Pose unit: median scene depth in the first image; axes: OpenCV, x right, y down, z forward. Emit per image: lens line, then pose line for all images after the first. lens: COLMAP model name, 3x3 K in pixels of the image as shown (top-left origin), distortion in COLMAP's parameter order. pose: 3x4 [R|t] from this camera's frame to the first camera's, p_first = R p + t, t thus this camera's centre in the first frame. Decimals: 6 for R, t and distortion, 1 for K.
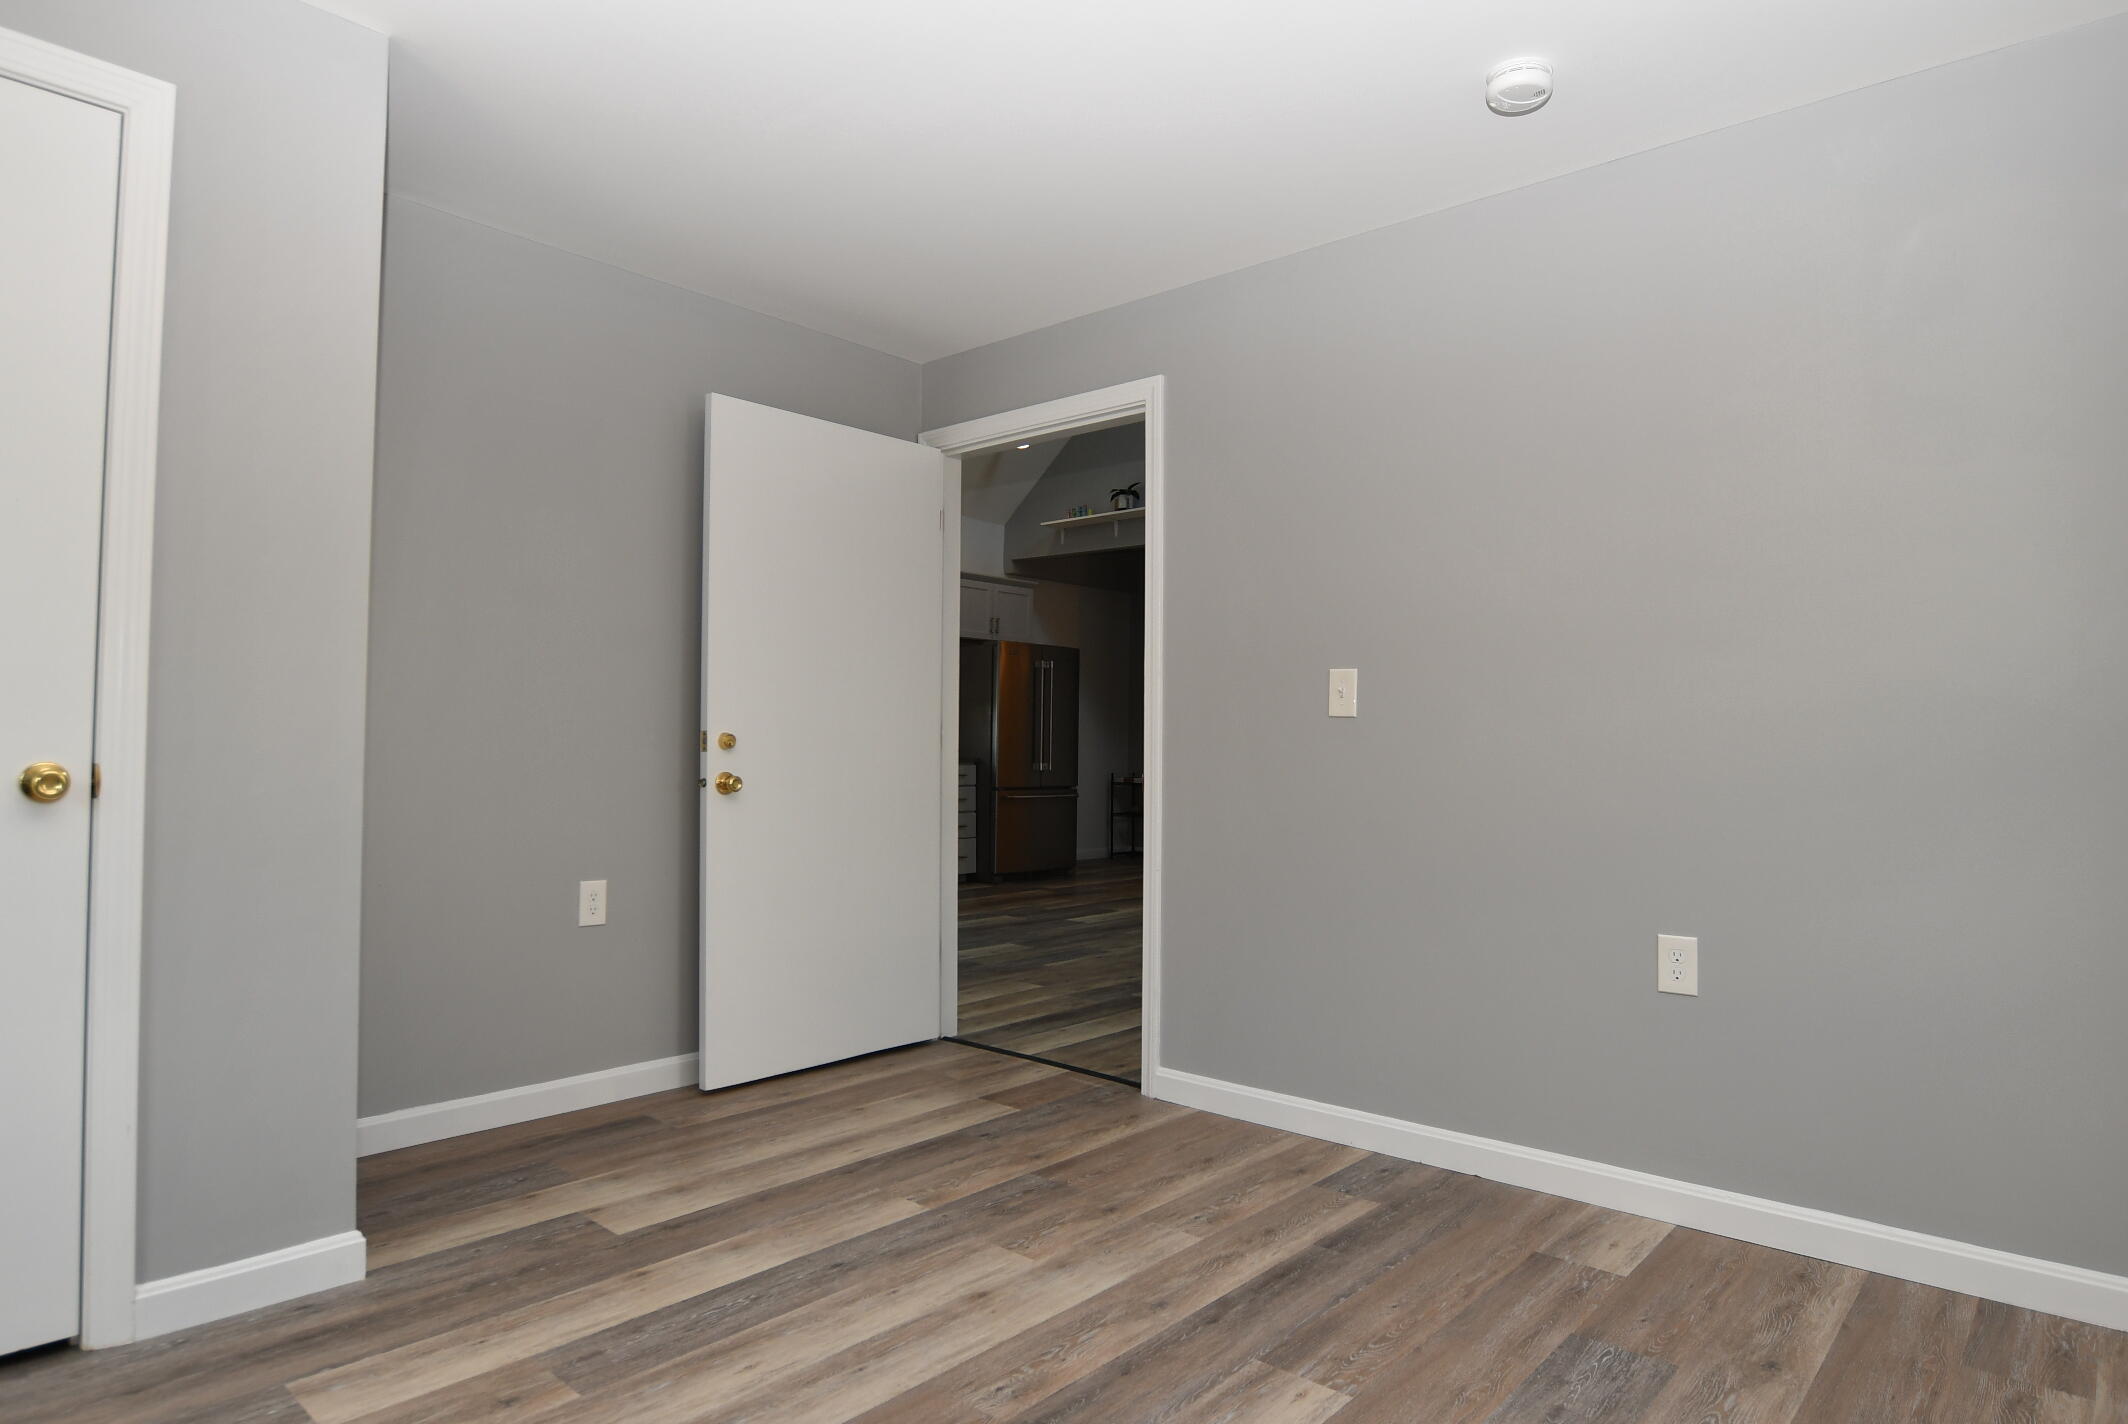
lens RADIAL K [[1223.9, 0, 1054.9], [0, 1223.9, 726.5], [0, 0, 1]] dist [-0.031053, 0.003229]
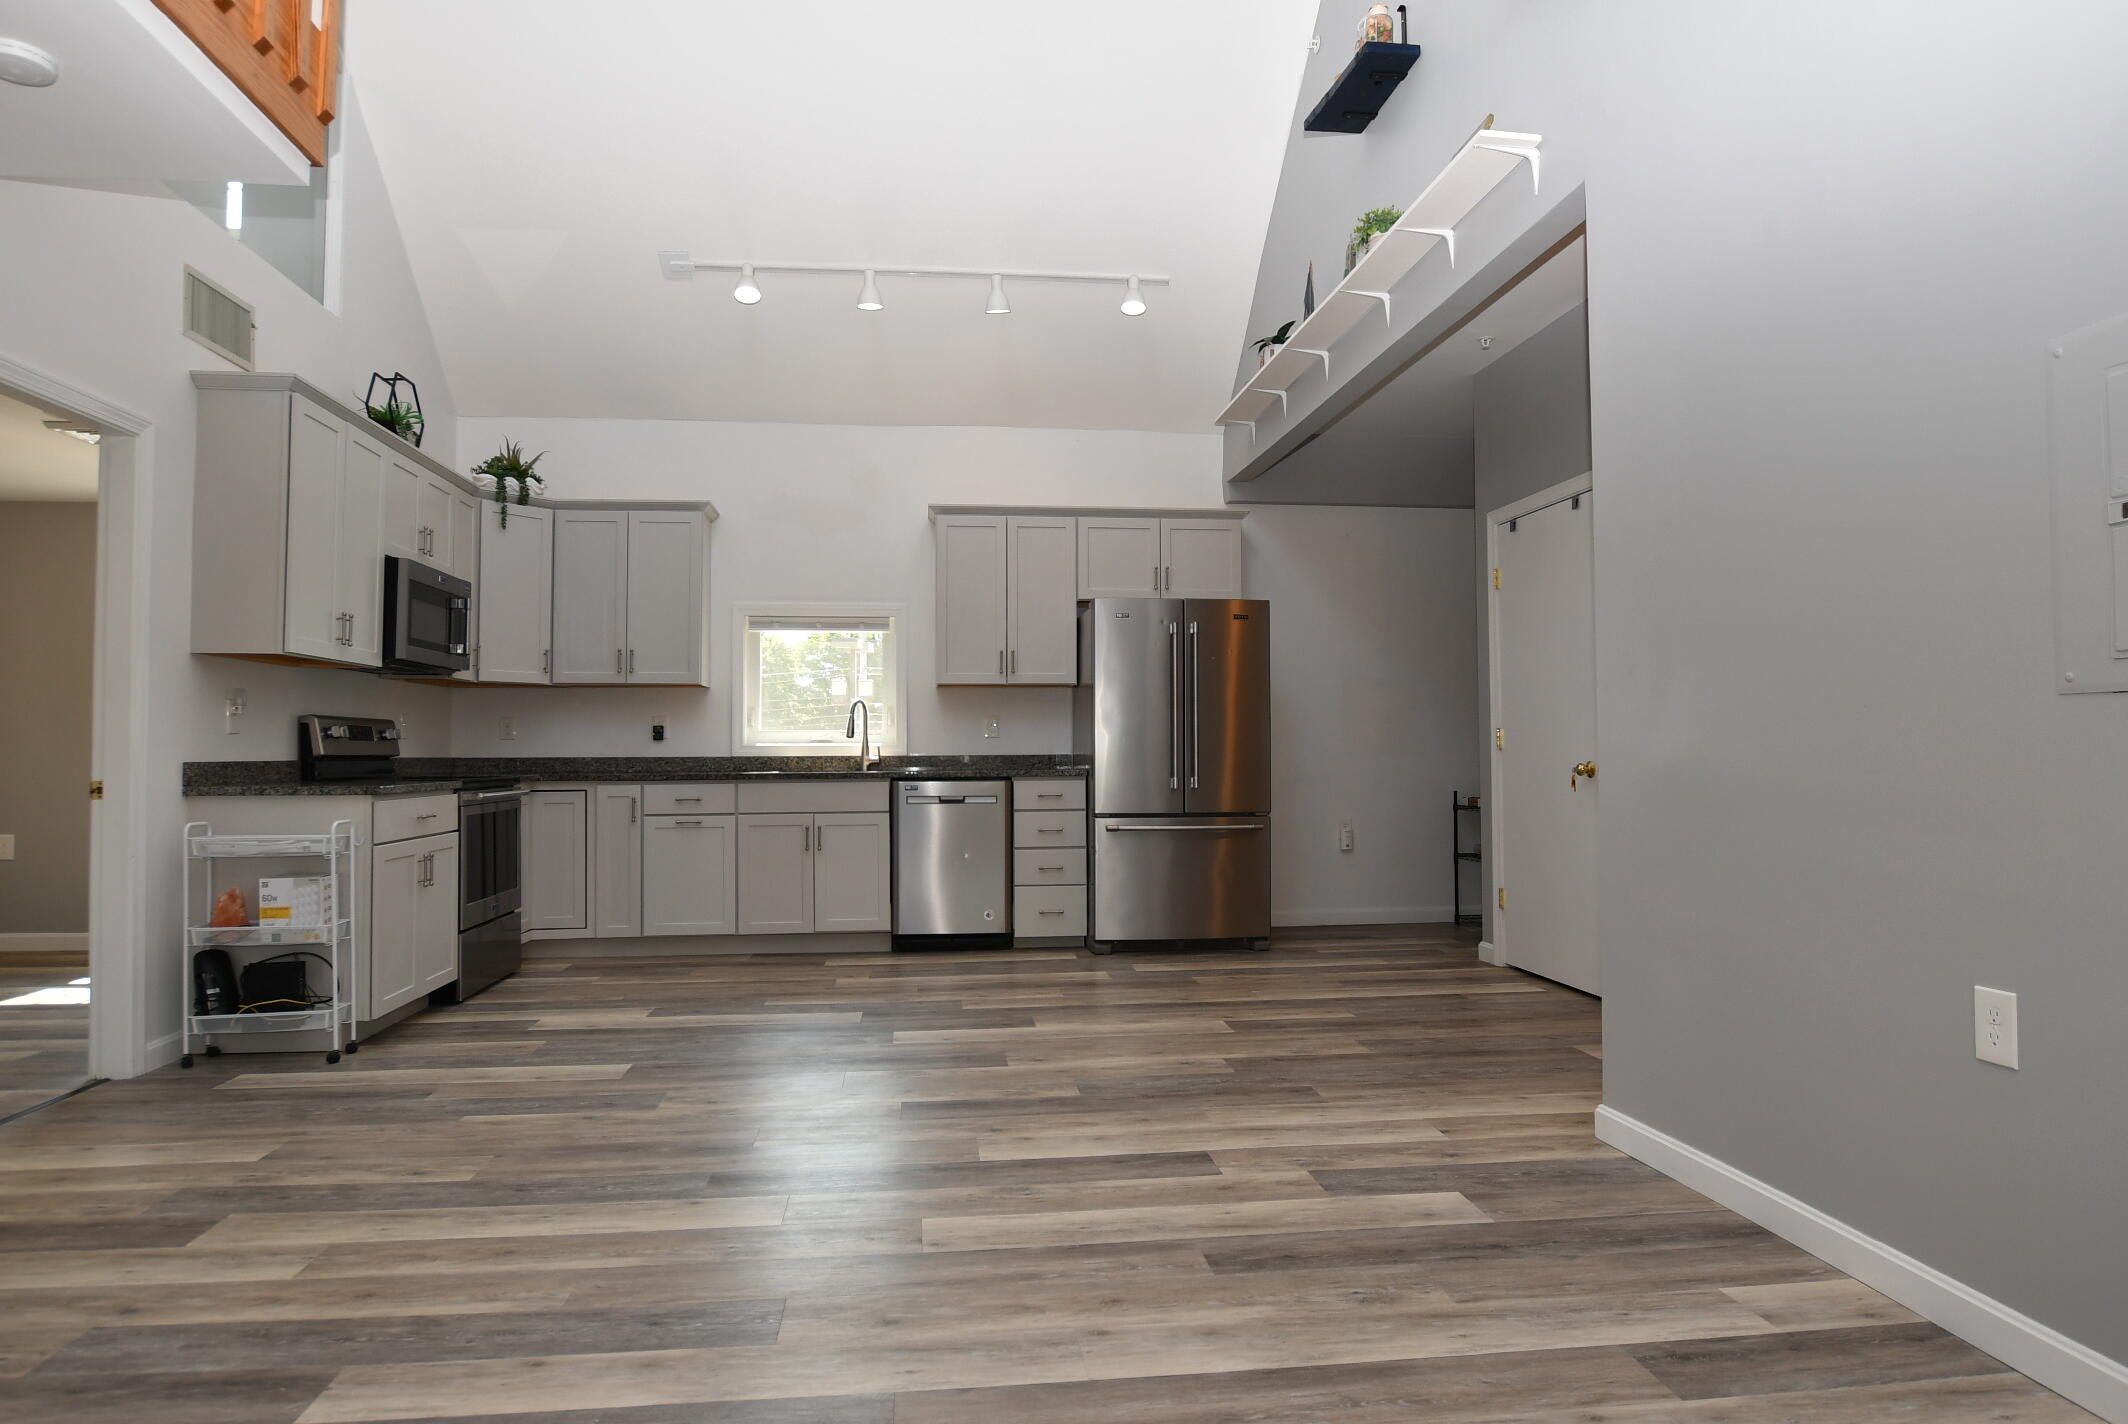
lens RADIAL K [[1223.9, 0, 1052.1], [0, 1223.9, 714.9], [0, 0, 1]] dist [-0.031053, 0.003229]
pose [[0.747545, -0.036234, -0.663223, 0.429963], [0.025160, 0.999339, -0.026238, 0.013542], [0.663735, 0.002928, 0.747962, 0.526651]]
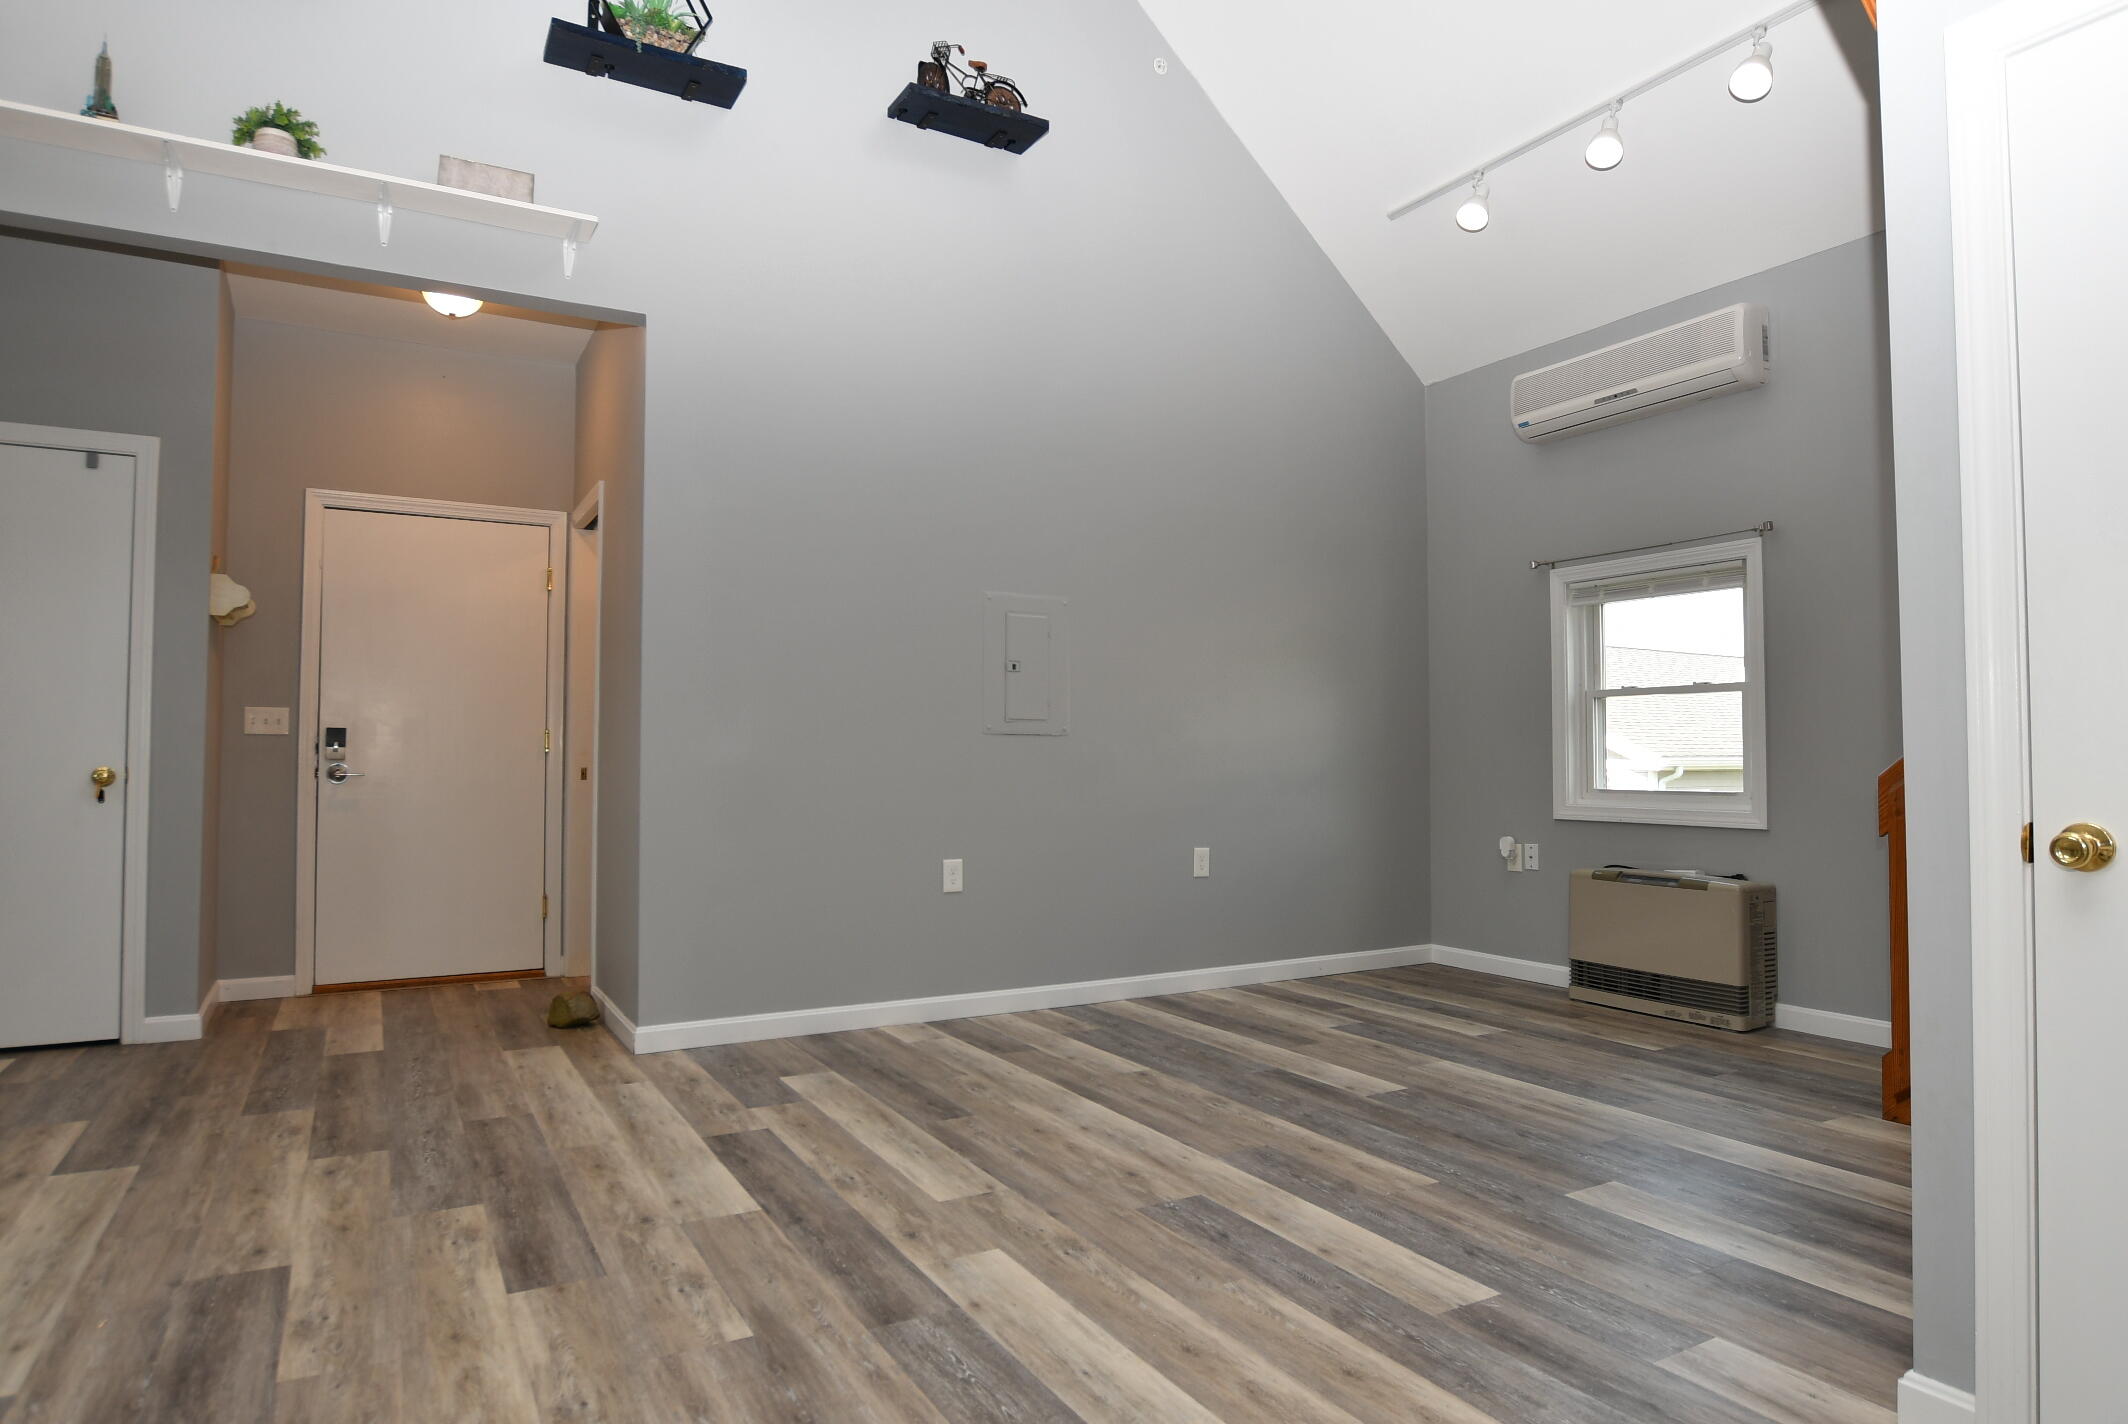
lens RADIAL K [[1223.9, 0, 1050.6], [0, 1223.9, 718.2], [0, 0, 1]] dist [-0.031053, 0.003229]
pose [[0.318617, 0.017761, 0.947717, -0.134425], [-0.012288, 0.999818, -0.014607, 0.008778], [-0.947804, -0.006991, 0.318777, 0.611333]]
